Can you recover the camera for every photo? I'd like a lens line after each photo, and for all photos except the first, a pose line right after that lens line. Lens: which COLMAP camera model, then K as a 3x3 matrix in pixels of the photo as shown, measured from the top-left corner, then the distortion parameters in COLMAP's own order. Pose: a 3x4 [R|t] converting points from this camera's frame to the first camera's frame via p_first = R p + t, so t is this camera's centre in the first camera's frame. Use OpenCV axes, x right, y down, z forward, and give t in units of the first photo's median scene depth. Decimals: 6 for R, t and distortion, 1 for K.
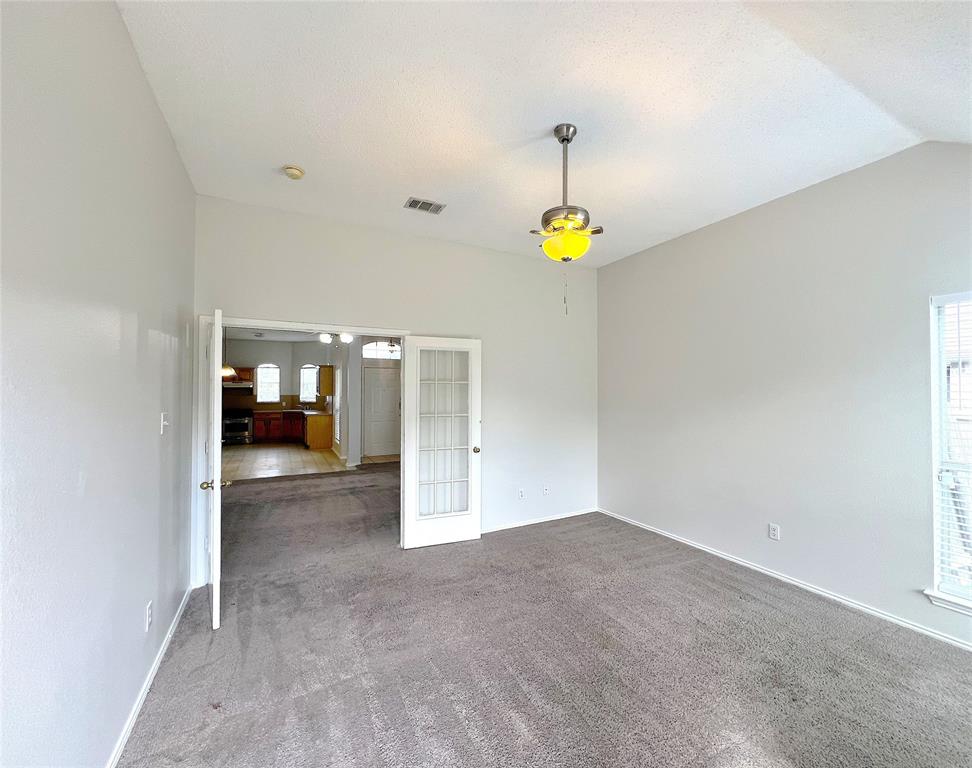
lens RADIAL K [[395.8, 0, 488.3], [0, 395.8, 386.6], [0, 0, 1]] dist [0.020723, 0.000123]
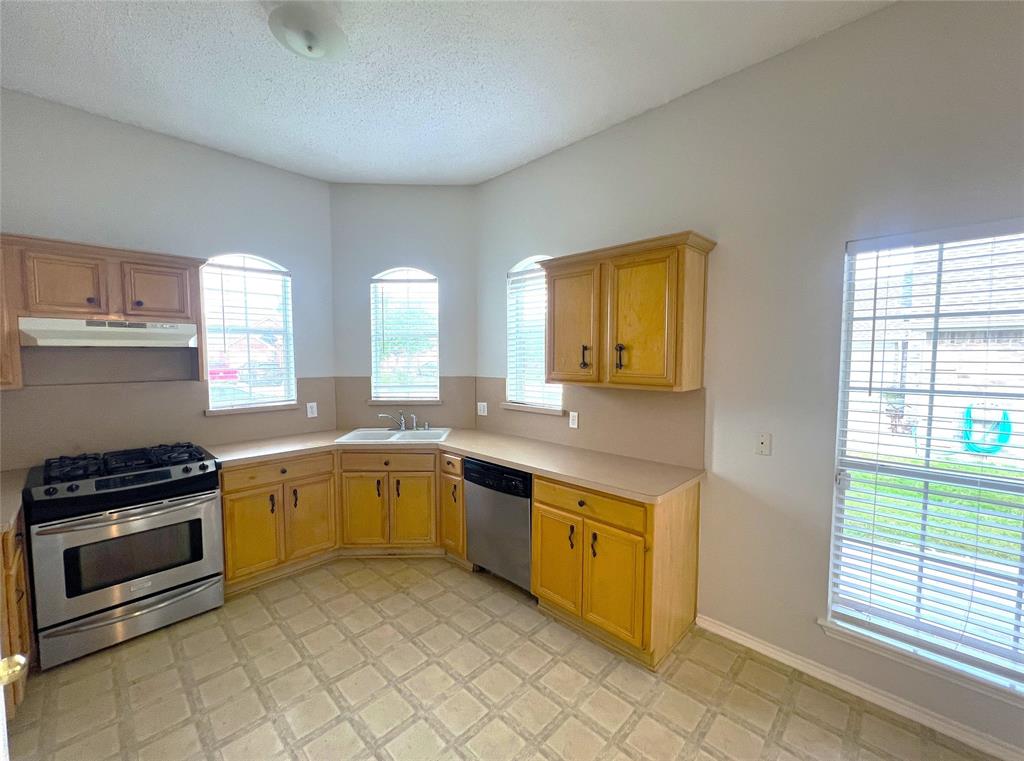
lens RADIAL K [[409.5, 0, 489.7], [0, 409.5, 374.5], [0, 0, 1]] dist [-0.000164, 0.000759]
pose [[0.945913, -0.015165, 0.324066, -0.544531], [-0.004008, 0.998284, 0.058413, 0.002757], [-0.324396, -0.056553, 0.944229, 0.777585]]
